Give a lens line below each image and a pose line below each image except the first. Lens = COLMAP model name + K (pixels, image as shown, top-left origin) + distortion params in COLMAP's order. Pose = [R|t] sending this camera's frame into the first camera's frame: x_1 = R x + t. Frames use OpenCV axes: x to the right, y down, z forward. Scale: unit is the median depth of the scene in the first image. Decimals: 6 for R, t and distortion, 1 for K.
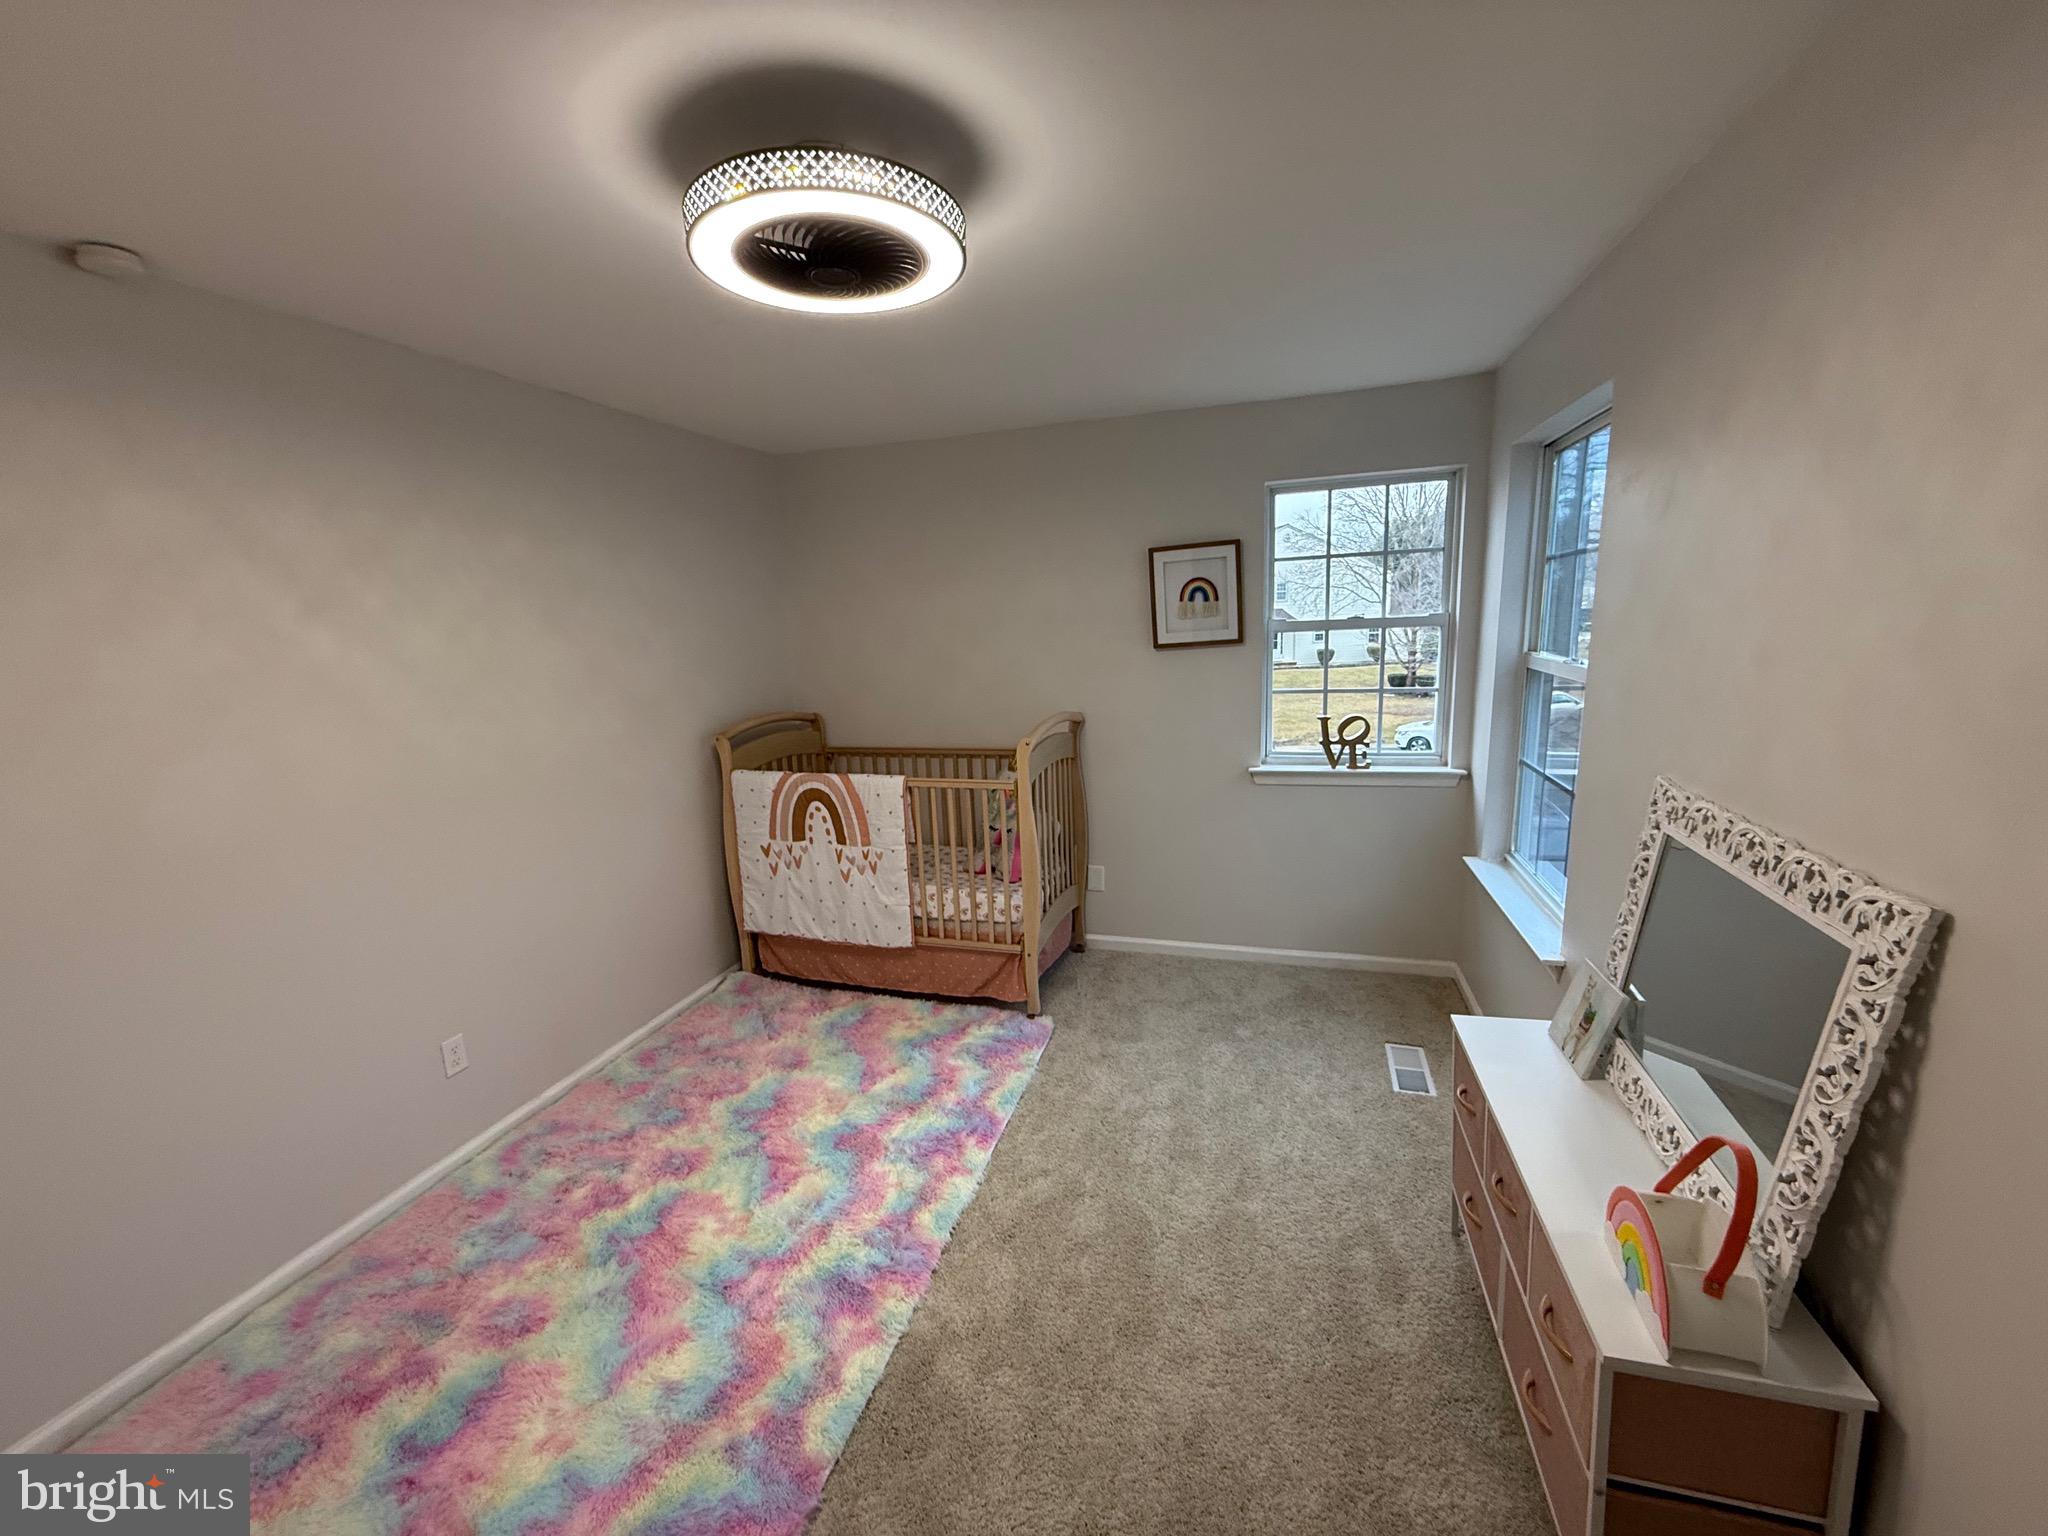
lens RADIAL K [[811.0, 0, 1019.5], [0, 811.0, 766.5], [0, 0, 1]] dist [-0.000482, -0.000205]
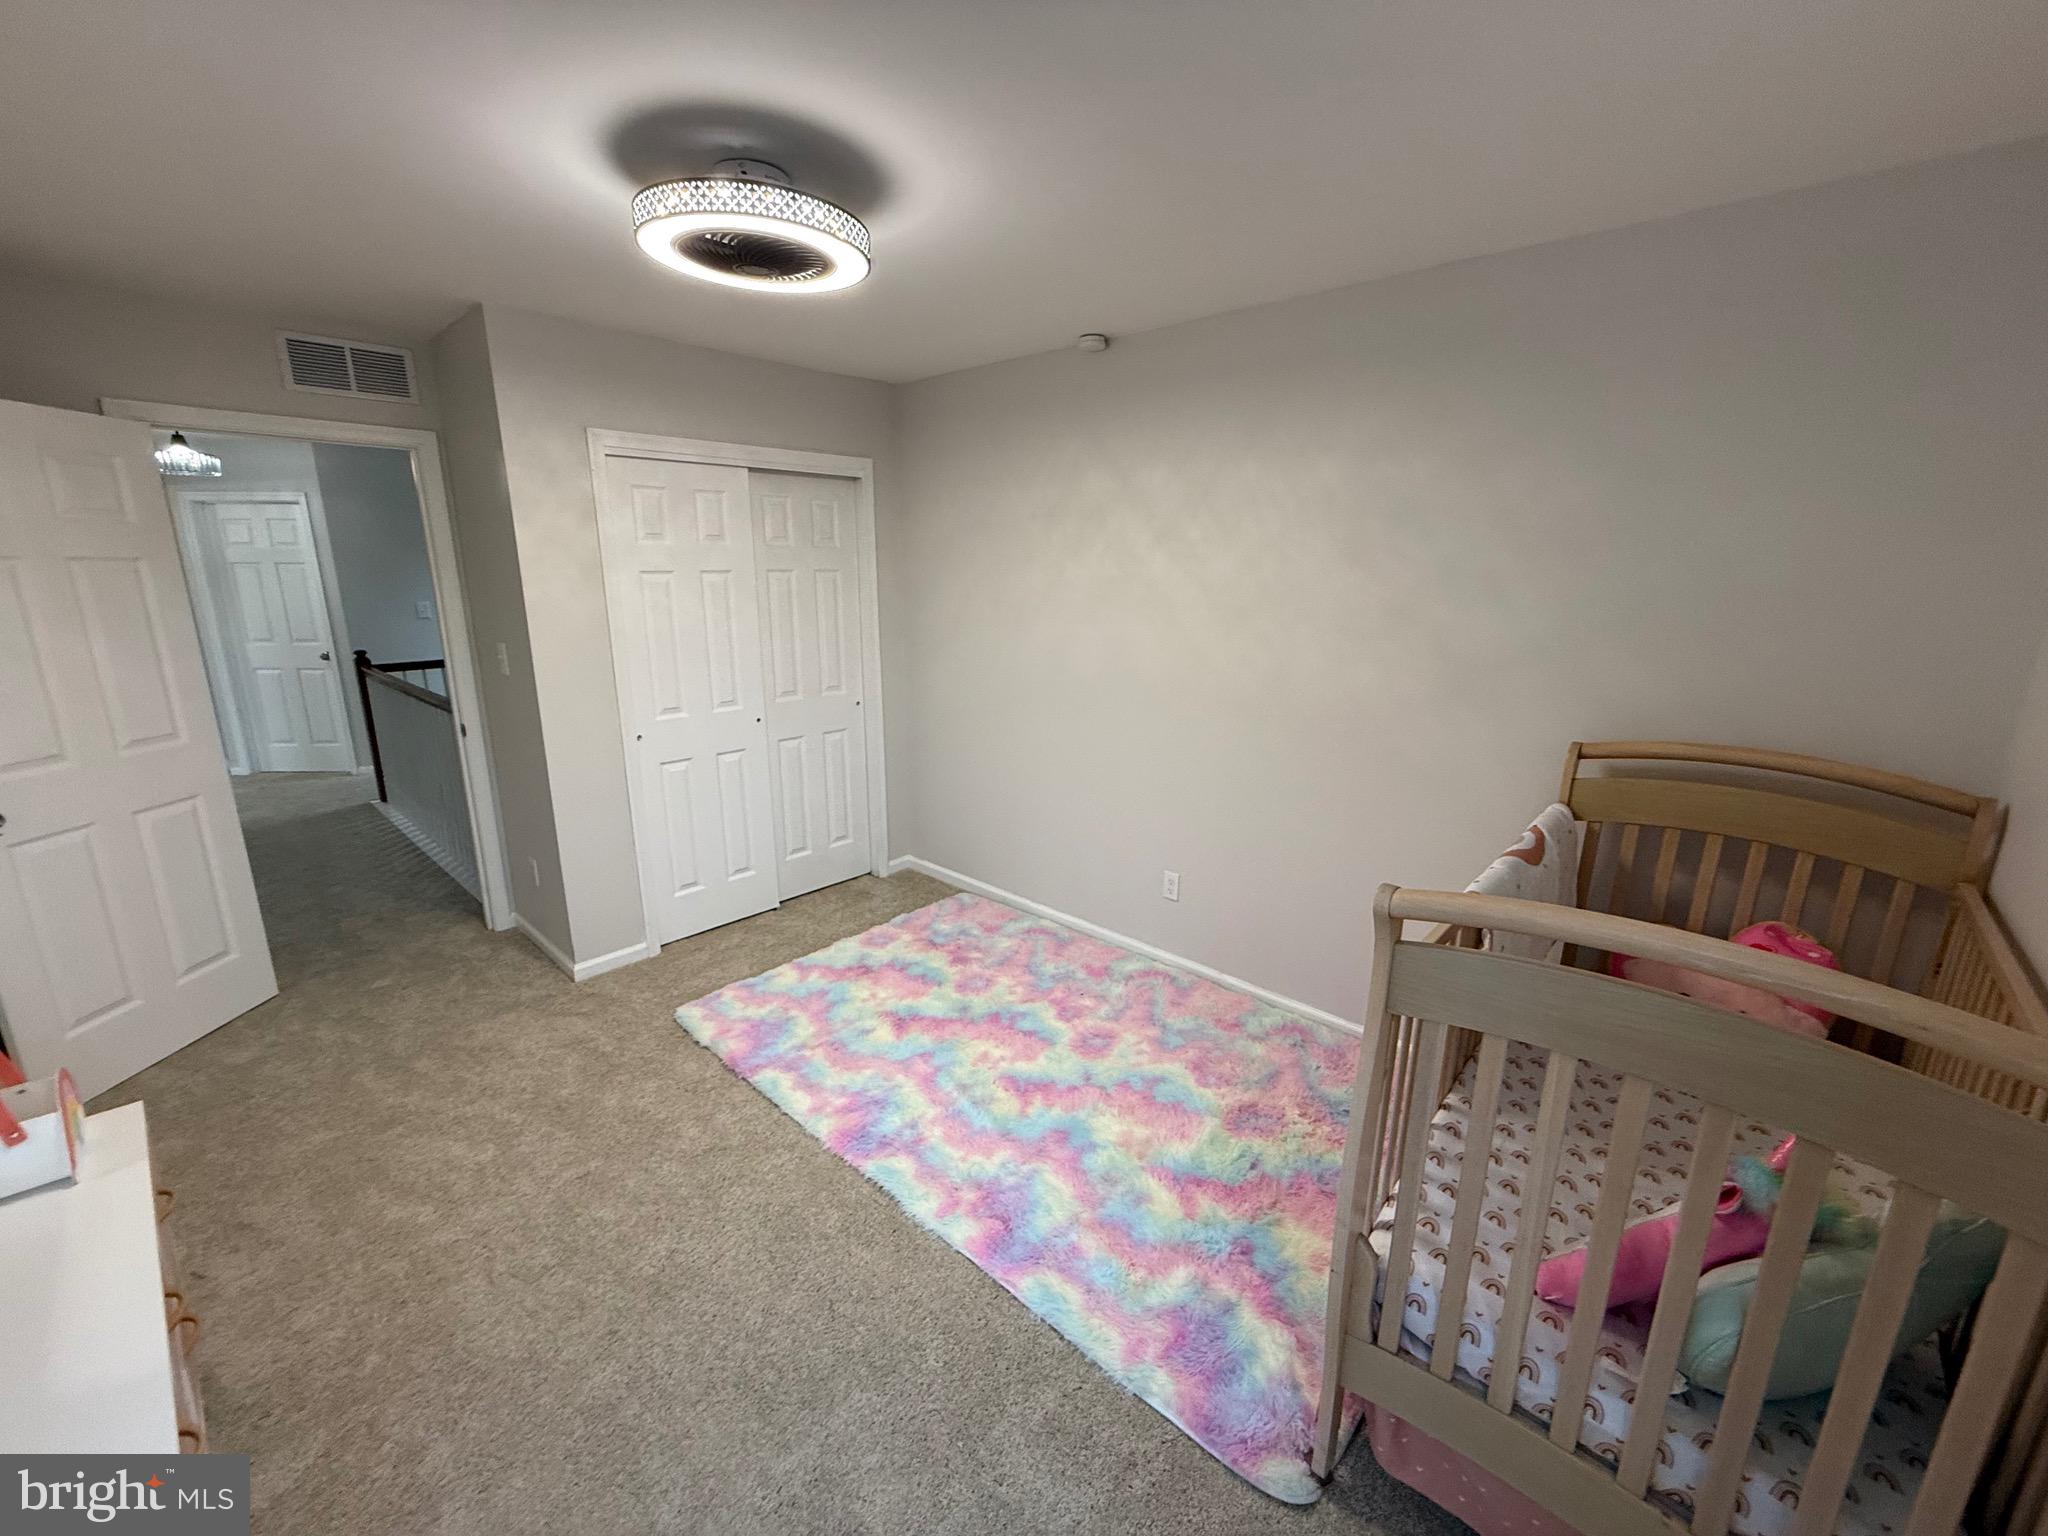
lens RADIAL K [[815.4, 0, 1014.0], [0, 815.4, 770.2], [0, 0, 1]] dist [0.001715, -0.000148]
pose [[-0.430267, 0.250241, -0.867323, 0.574058], [-0.166569, 0.922301, 0.348736, -0.263323], [0.887201, 0.294518, -0.355153, 1.332620]]
